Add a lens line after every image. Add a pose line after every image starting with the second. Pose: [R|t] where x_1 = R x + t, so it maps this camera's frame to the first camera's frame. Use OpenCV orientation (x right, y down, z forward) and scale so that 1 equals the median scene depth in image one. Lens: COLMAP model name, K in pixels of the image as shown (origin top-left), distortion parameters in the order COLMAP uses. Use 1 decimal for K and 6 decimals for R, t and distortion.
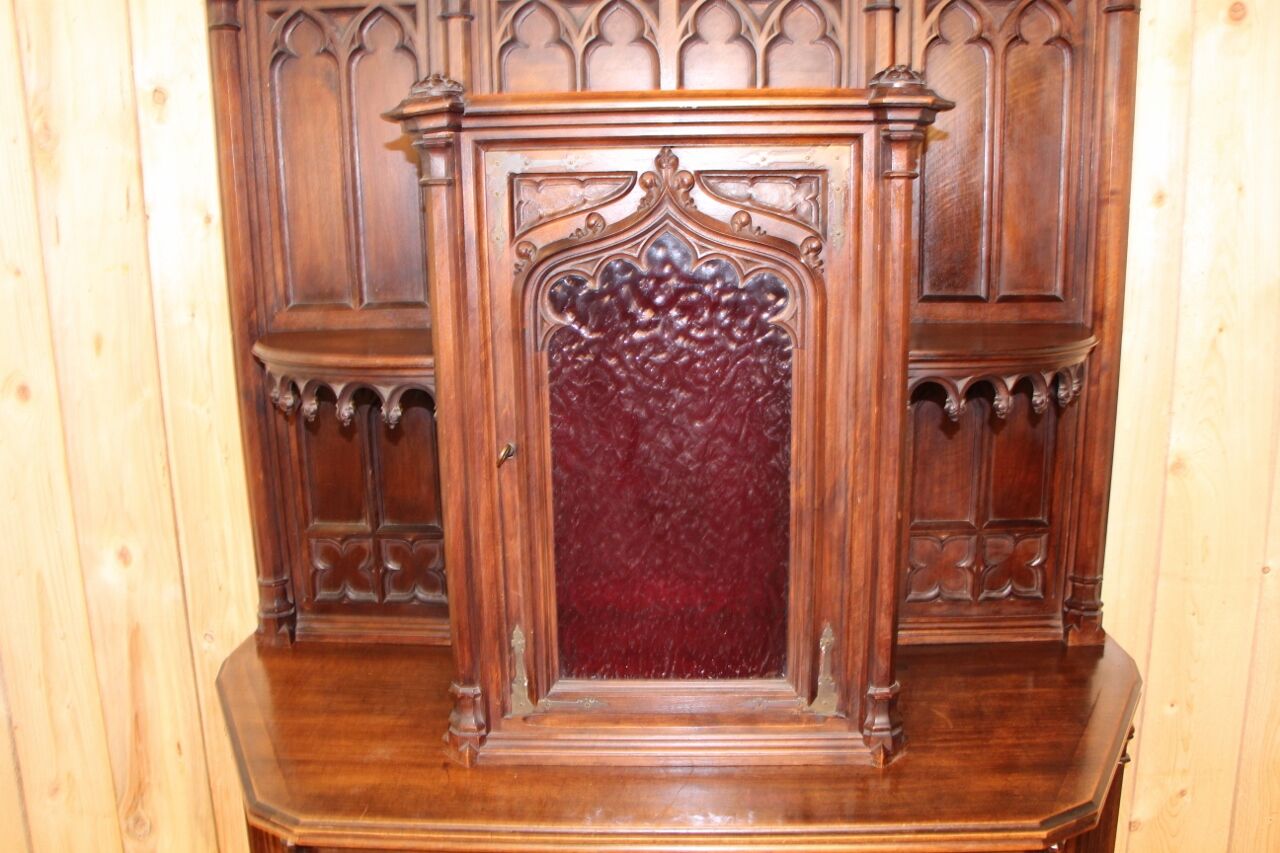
lens RADIAL K [[1040.9, 0, 640.0], [0, 1040.9, 426.5], [0, 0, 1]] dist [-0.179106, 0.142259]
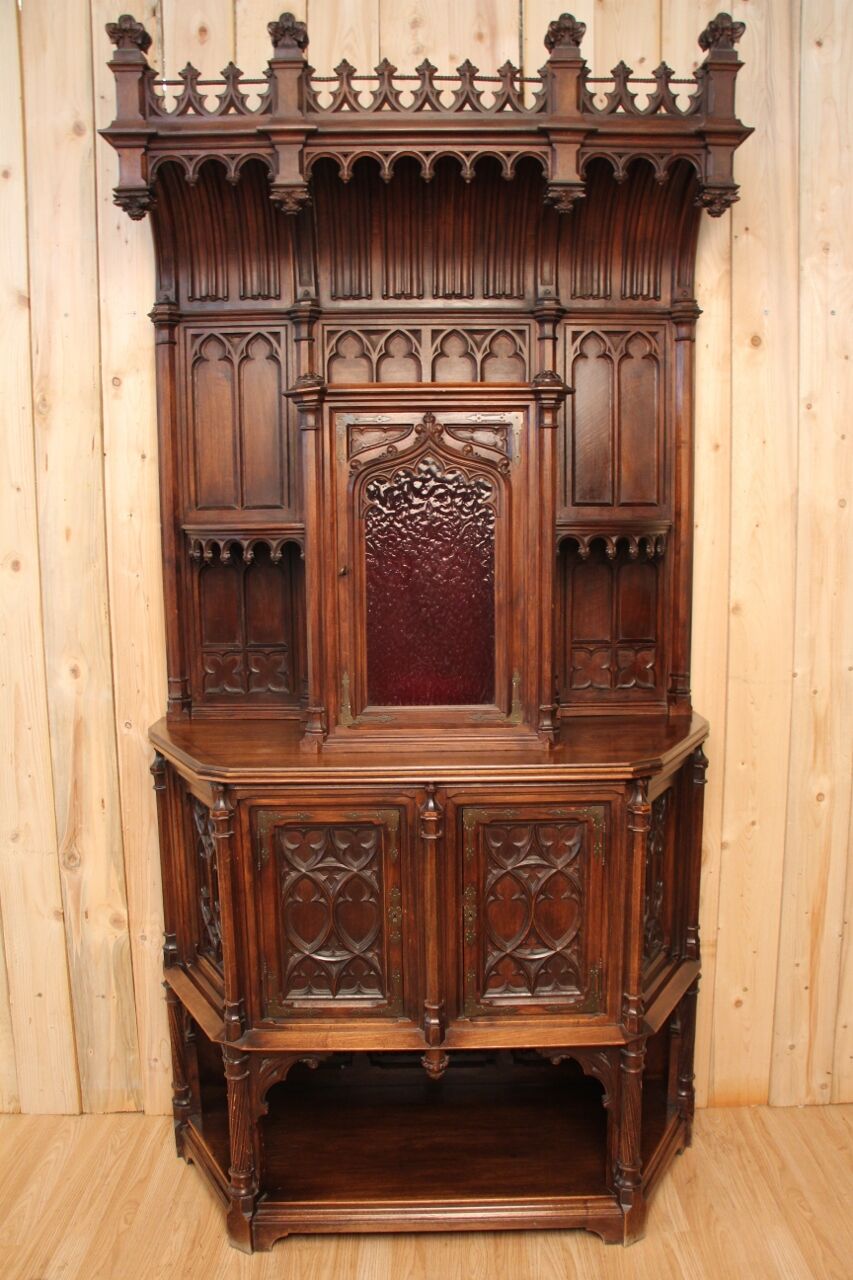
lens RADIAL K [[1040.9, 0, 426.4], [0, 1040.9, 653.8], [0, 0, 1]] dist [-0.179106, 0.142259]
pose [[0.998729, -0.000668, 0.050398, -0.069337], [0.003954, 0.997869, -0.065127, 0.280083], [-0.050248, 0.065244, 0.996603, -0.821674]]
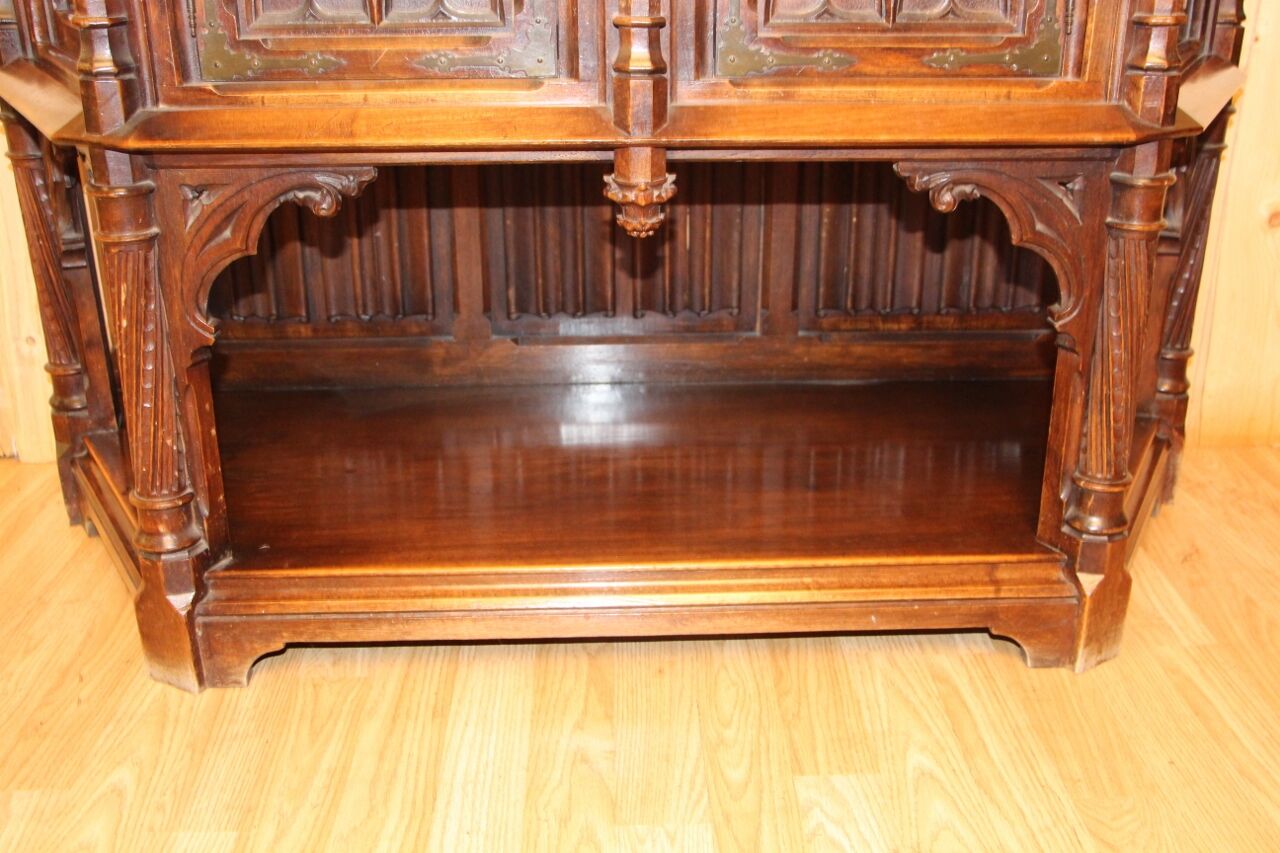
lens RADIAL K [[1362.9, 0, 640.6], [0, 1362.9, 405.8], [0, 0, 1]] dist [-0.134725, 0.309530]
pose [[0.996795, -0.015015, 0.078578, -0.037986], [0.000766, 0.983974, 0.178309, 0.862750], [-0.079996, -0.177677, 0.980832, 0.081181]]
